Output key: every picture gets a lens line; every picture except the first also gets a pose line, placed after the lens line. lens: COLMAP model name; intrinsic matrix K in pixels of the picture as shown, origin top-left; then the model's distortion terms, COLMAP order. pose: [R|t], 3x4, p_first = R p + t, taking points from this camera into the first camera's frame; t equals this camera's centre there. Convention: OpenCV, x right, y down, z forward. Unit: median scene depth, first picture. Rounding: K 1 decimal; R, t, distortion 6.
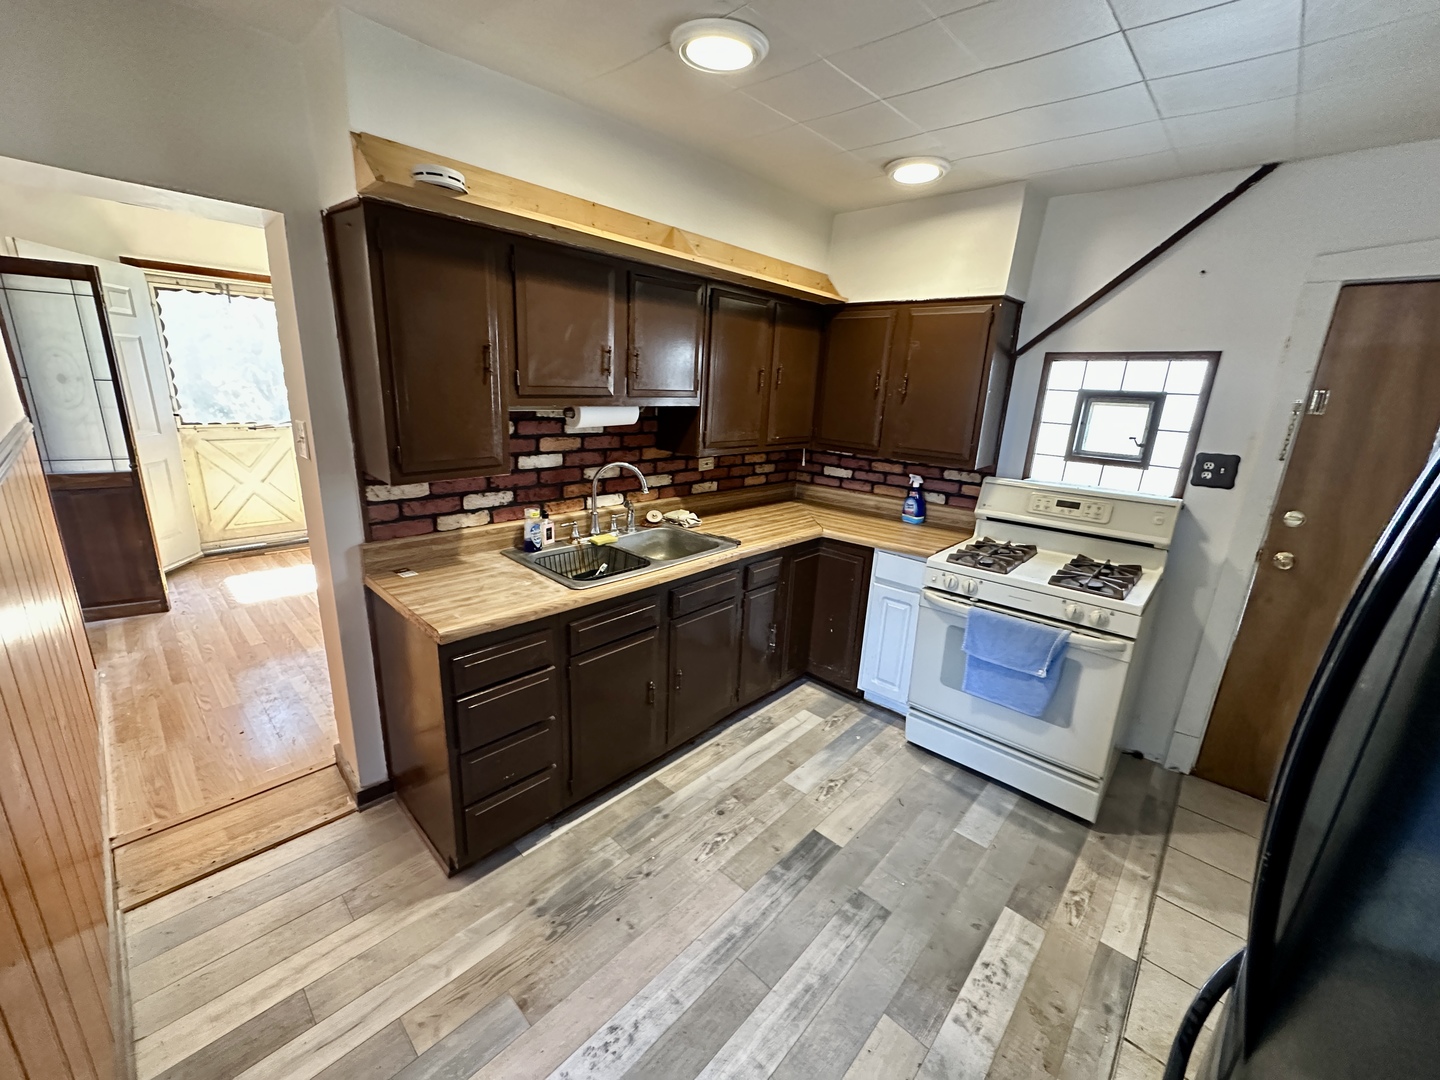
lens RADIAL K [[572.6, 0, 720.0], [0, 572.6, 540.0], [0, 0, 1]] dist [-0.003941, 0.001046]
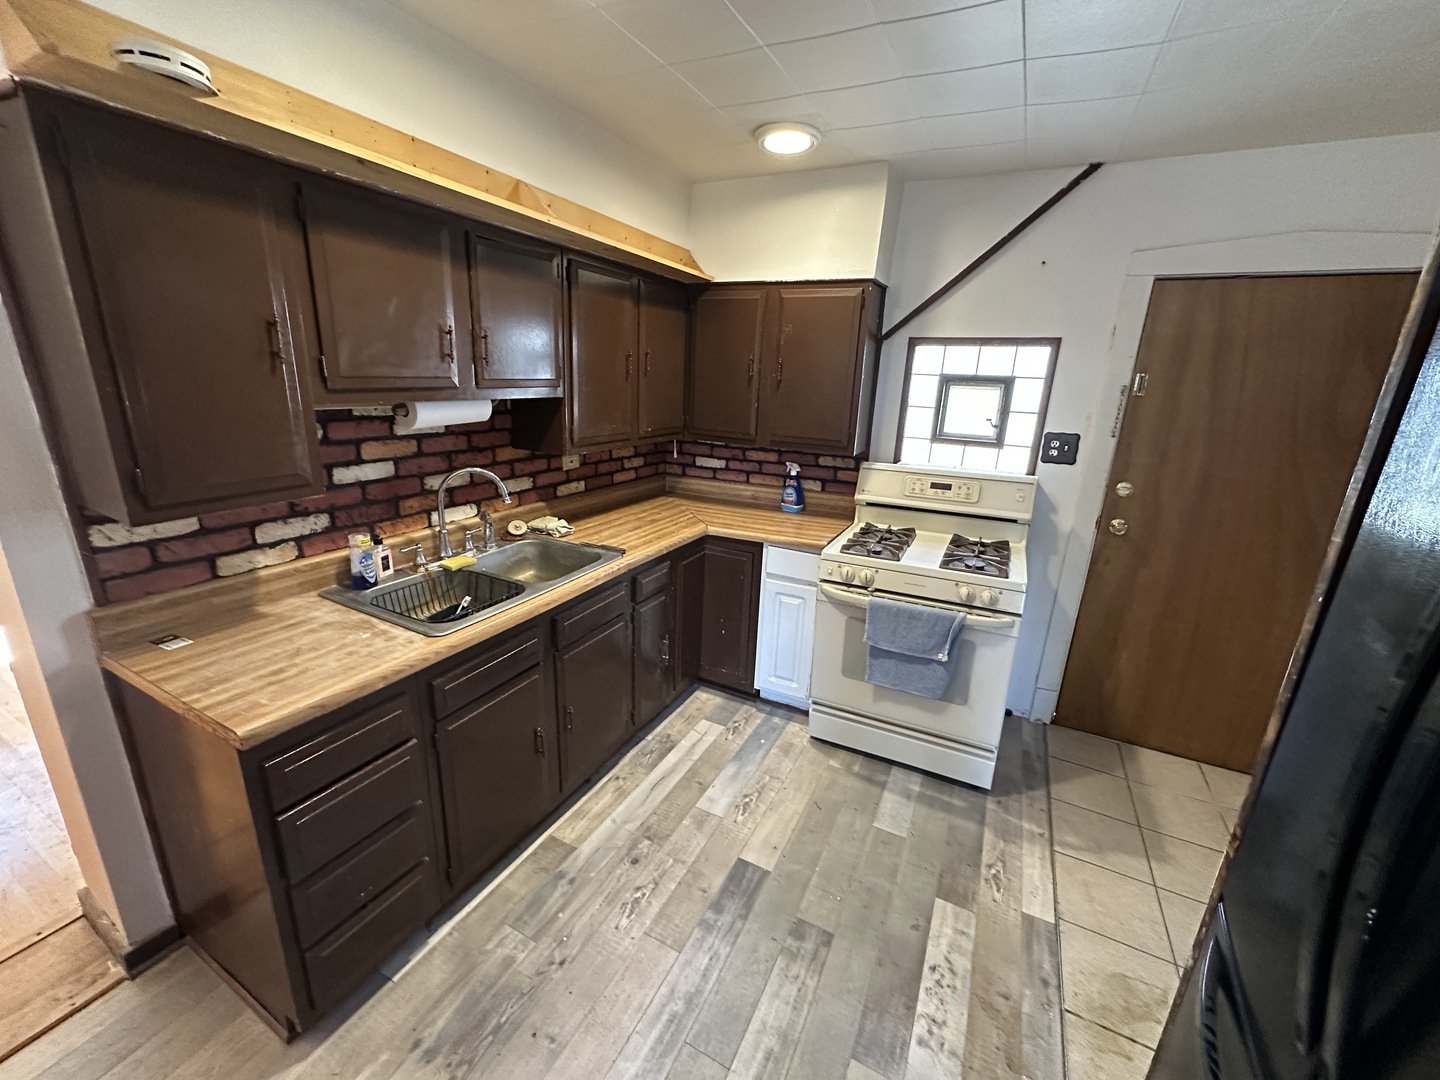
lens RADIAL K [[572.6, 0, 720.0], [0, 572.6, 540.0], [0, 0, 1]] dist [-0.003941, 0.001046]
pose [[0.962196, -0.083469, 0.259252, -0.058876], [0.076426, 0.996383, 0.037143, -0.039257], [-0.261414, -0.015925, 0.965095, 0.121057]]
